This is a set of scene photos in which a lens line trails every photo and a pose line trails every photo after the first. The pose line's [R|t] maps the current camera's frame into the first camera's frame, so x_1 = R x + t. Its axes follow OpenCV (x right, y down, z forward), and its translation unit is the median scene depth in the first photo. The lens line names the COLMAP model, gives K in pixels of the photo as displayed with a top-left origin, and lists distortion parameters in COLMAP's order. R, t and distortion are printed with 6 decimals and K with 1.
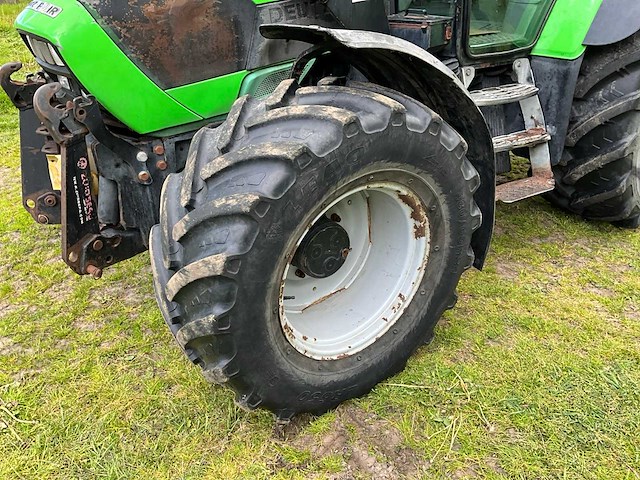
lens RADIAL K [[531.8, 0, 320.8], [0, 531.8, 242.8], [0, 0, 1]] dist [0.071397, -0.133898]
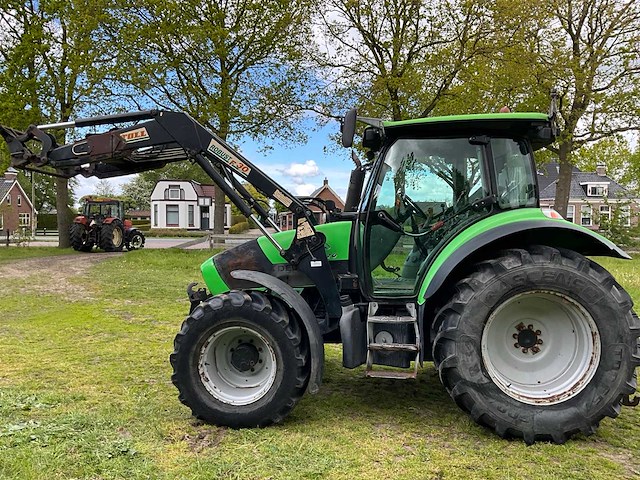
lens RADIAL K [[521.6, 0, 318.5], [0, 521.6, 239.4], [0, 0, 1]] dist [0.090645, -0.180769]
pose [[0.743543, 0.040380, -0.667468, 1.705403], [-0.333663, 0.887436, -0.318004, 0.164997], [0.579494, 0.459159, 0.673320, -0.591257]]
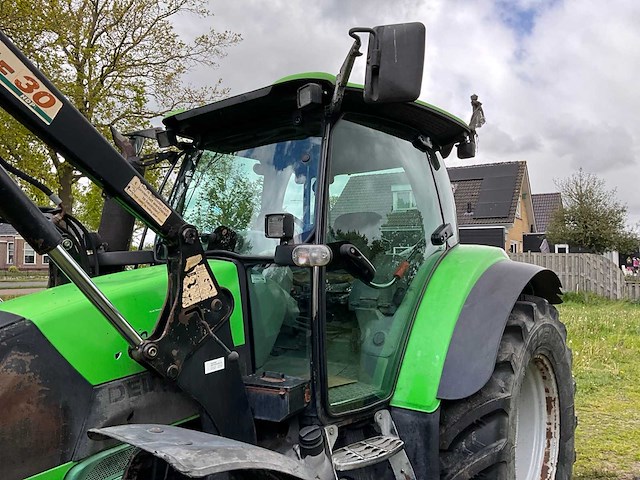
lens RADIAL K [[525.5, 0, 318.0], [0, 525.5, 241.1], [0, 0, 1]] dist [0.093138, -0.185821]
pose [[0.971414, 0.025118, 0.236060, 0.027879], [0.099660, 0.859369, -0.501551, -0.174934], [-0.215461, 0.510739, 0.832299, 0.069251]]
